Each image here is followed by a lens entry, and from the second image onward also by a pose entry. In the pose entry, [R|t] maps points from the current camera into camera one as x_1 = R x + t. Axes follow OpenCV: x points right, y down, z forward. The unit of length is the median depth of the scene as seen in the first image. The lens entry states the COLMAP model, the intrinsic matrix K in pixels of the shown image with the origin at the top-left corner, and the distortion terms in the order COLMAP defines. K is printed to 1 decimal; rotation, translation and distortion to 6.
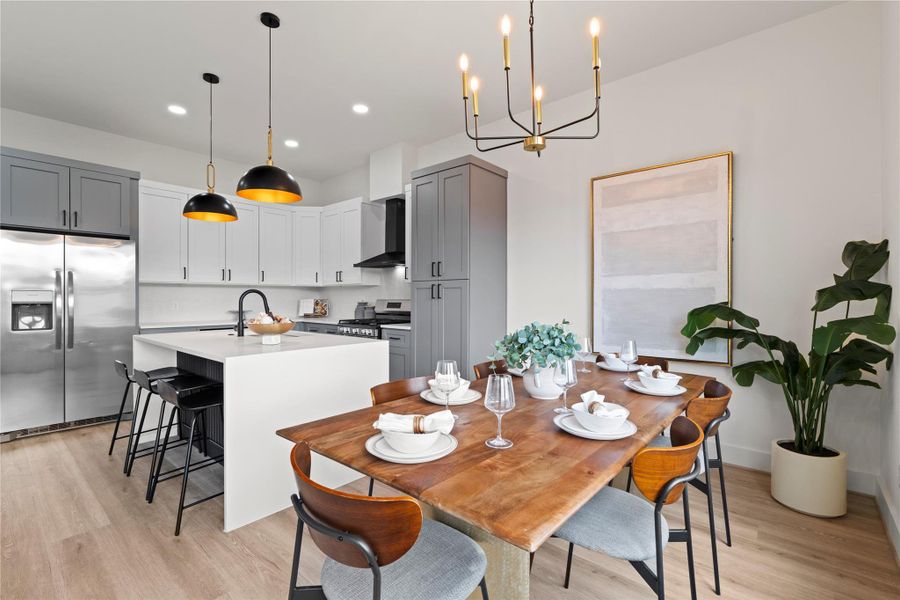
lens RADIAL K [[408.9, 0, 450.0], [0, 408.9, 300.0], [0, 0, 1]] dist [-0.002937, 0.000881]
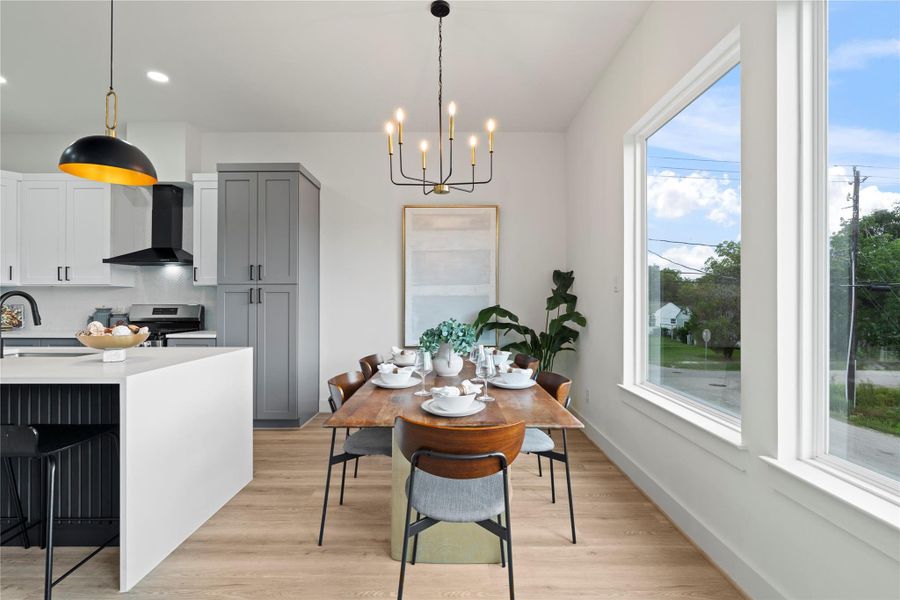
lens RADIAL K [[408.9, 0, 450.0], [0, 408.9, 300.0], [0, 0, 1]] dist [-0.002937, 0.000881]
pose [[0.759102, 0.003268, 0.650964, -0.335631], [0.003087, 0.999958, -0.008620, -0.001520], [-0.650965, 0.008553, 0.759060, -0.022997]]
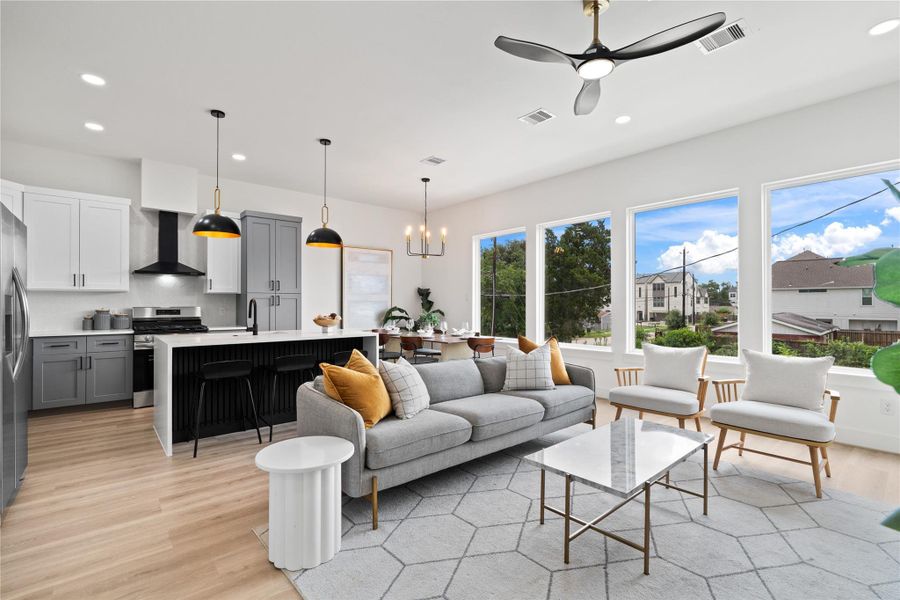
lens RADIAL K [[408.9, 0, 450.0], [0, 408.9, 300.0], [0, 0, 1]] dist [-0.002937, 0.000881]
pose [[0.150305, 0.010058, 0.988589, -1.500743], [0.005361, 0.999925, -0.010988, -0.004405], [-0.988625, 0.006951, 0.150240, 0.172859]]
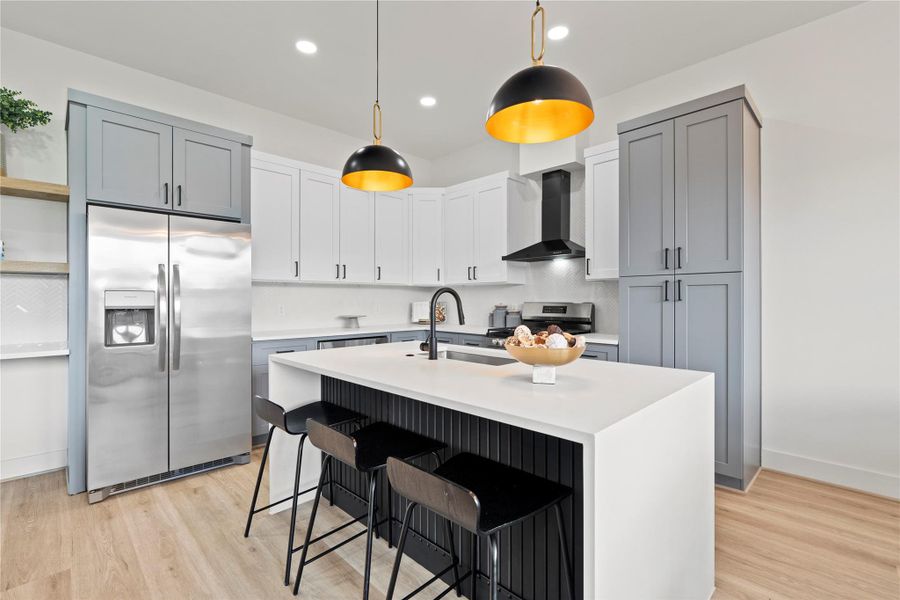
lens RADIAL K [[408.9, 0, 450.0], [0, 408.9, 300.0], [0, 0, 1]] dist [-0.002937, 0.000881]
pose [[0.996906, -0.001254, -0.078588, -0.382408], [0.000932, 0.999991, -0.004129, -0.003007], [0.078592, 0.004043, 0.996899, 0.307684]]
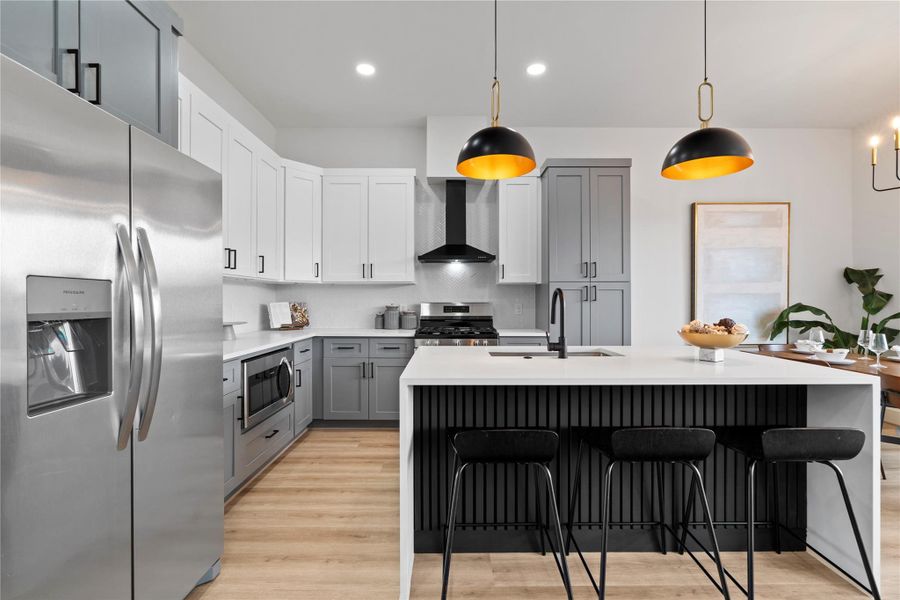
lens RADIAL K [[408.9, 0, 450.0], [0, 408.9, 300.0], [0, 0, 1]] dist [-0.002937, 0.000881]
pose [[0.753753, -0.000151, 0.657158, -0.965610], [0.002885, 0.999991, -0.003079, -0.004490], [-0.657152, 0.004216, 0.753746, 0.543457]]
